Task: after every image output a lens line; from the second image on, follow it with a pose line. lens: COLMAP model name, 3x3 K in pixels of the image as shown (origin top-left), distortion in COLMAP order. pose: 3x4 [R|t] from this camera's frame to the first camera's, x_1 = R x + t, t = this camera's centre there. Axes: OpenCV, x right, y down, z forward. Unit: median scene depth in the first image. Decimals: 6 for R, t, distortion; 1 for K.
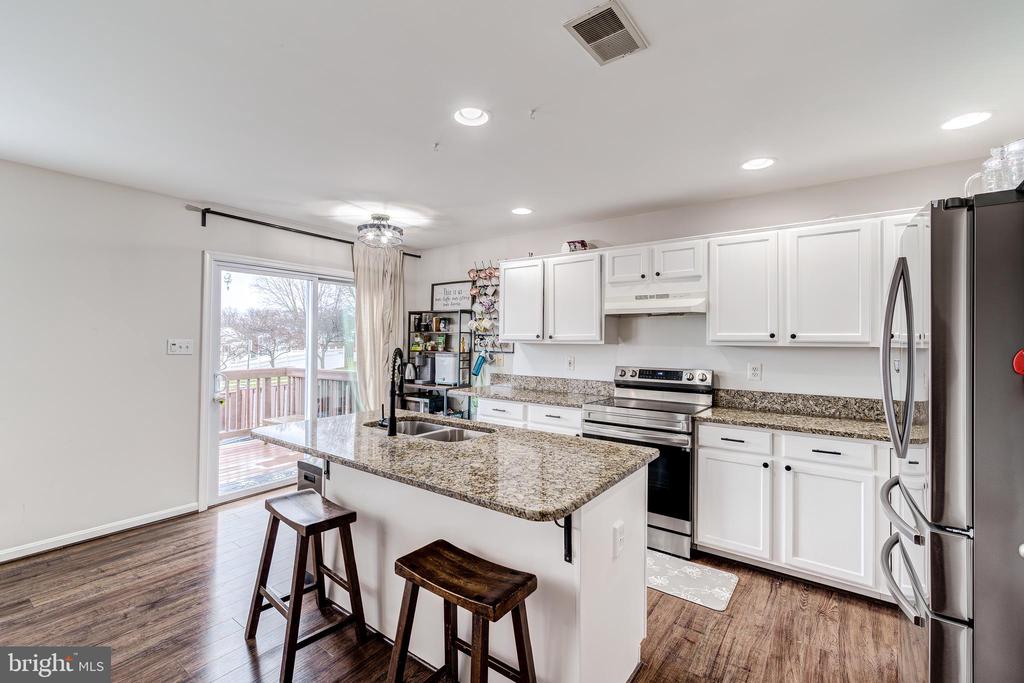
lens RADIAL K [[439.1, 0, 510.1], [0, 439.1, 336.5], [0, 0, 1]] dist [0.002238, 0.000112]
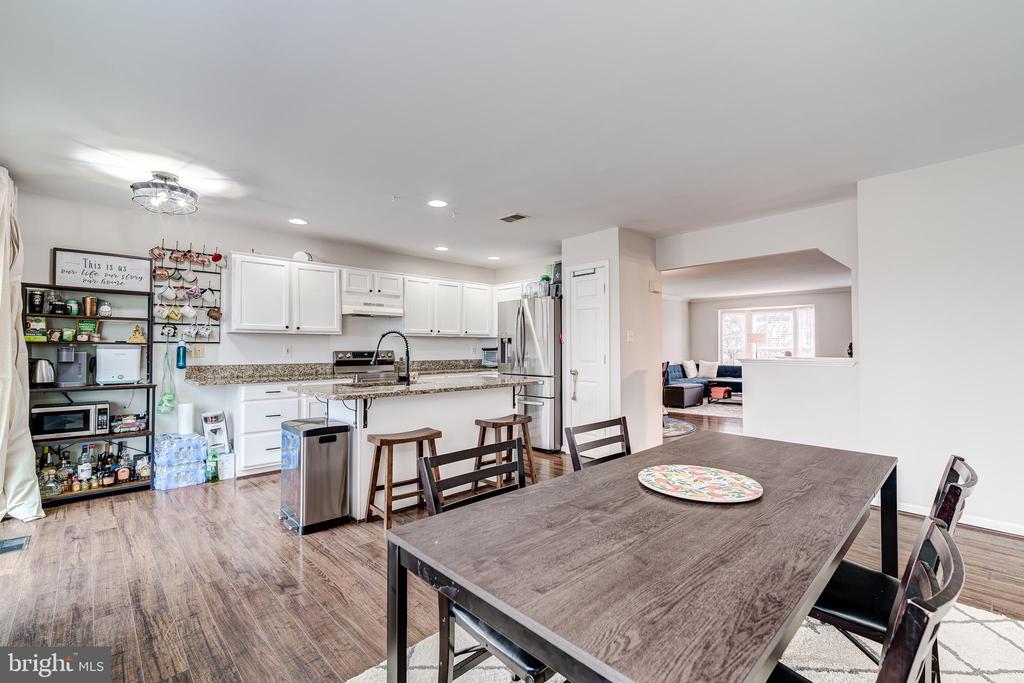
lens RADIAL K [[446.9, 0, 506.7], [0, 446.9, 343.1], [0, 0, 1]] dist [0.003329, 0.000323]
pose [[0.183082, 0.005007, 0.983085, -1.051699], [-0.004133, 0.999982, -0.004323, 0.047362], [-0.983089, -0.003271, 0.183100, 0.215253]]
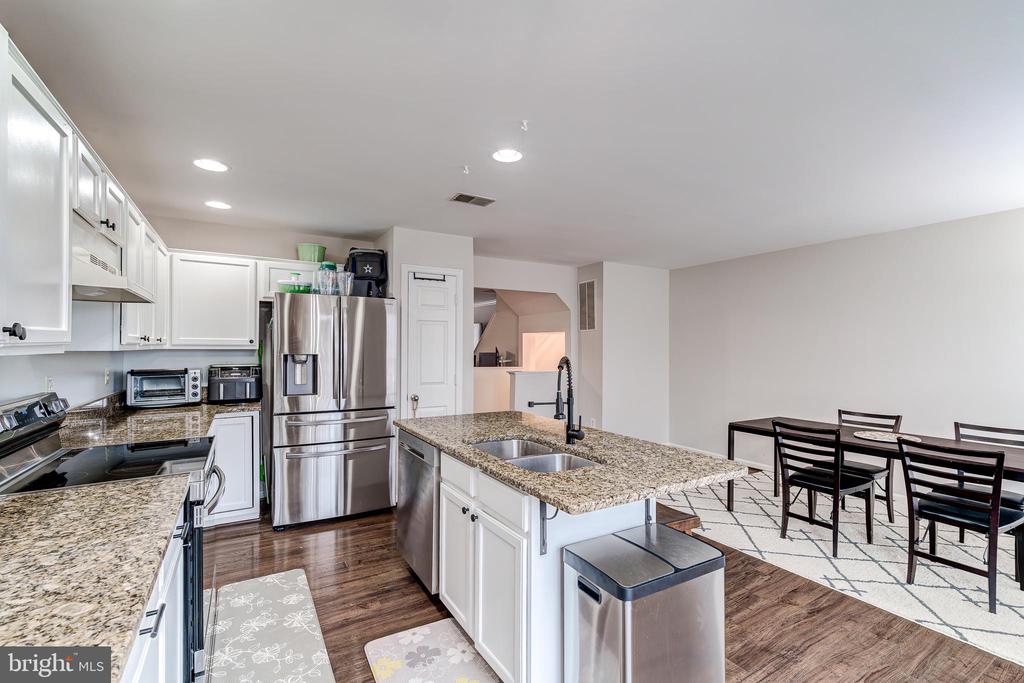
lens RADIAL K [[446.9, 0, 506.7], [0, 446.9, 343.1], [0, 0, 1]] dist [0.003329, 0.000323]
pose [[-0.920790, -0.006900, 0.389997, -0.302225], [-0.013878, 0.999790, -0.015078, 0.008089], [-0.389811, -0.019296, -0.920693, 1.180437]]
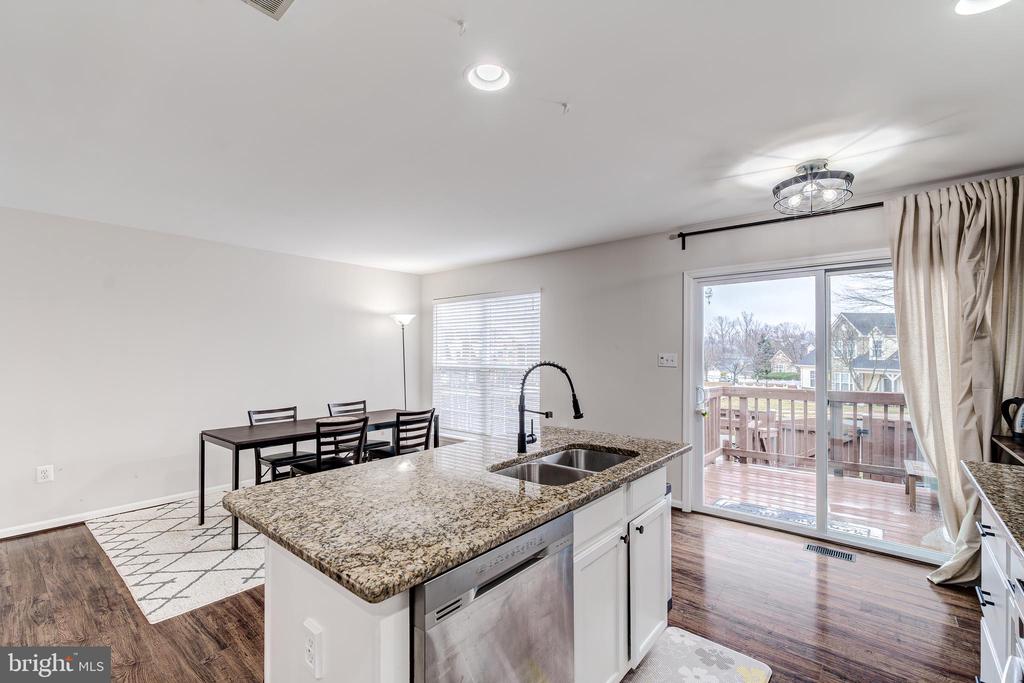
lens RADIAL K [[448.3, 0, 512.8], [0, 448.3, 351.8], [0, 0, 1]] dist [-0.000346, -0.000006]
pose [[-0.068656, -0.010948, -0.997580, 0.417539], [0.007226, 0.999908, -0.011471, 0.011236], [0.997614, -0.007996, -0.068570, 0.623571]]
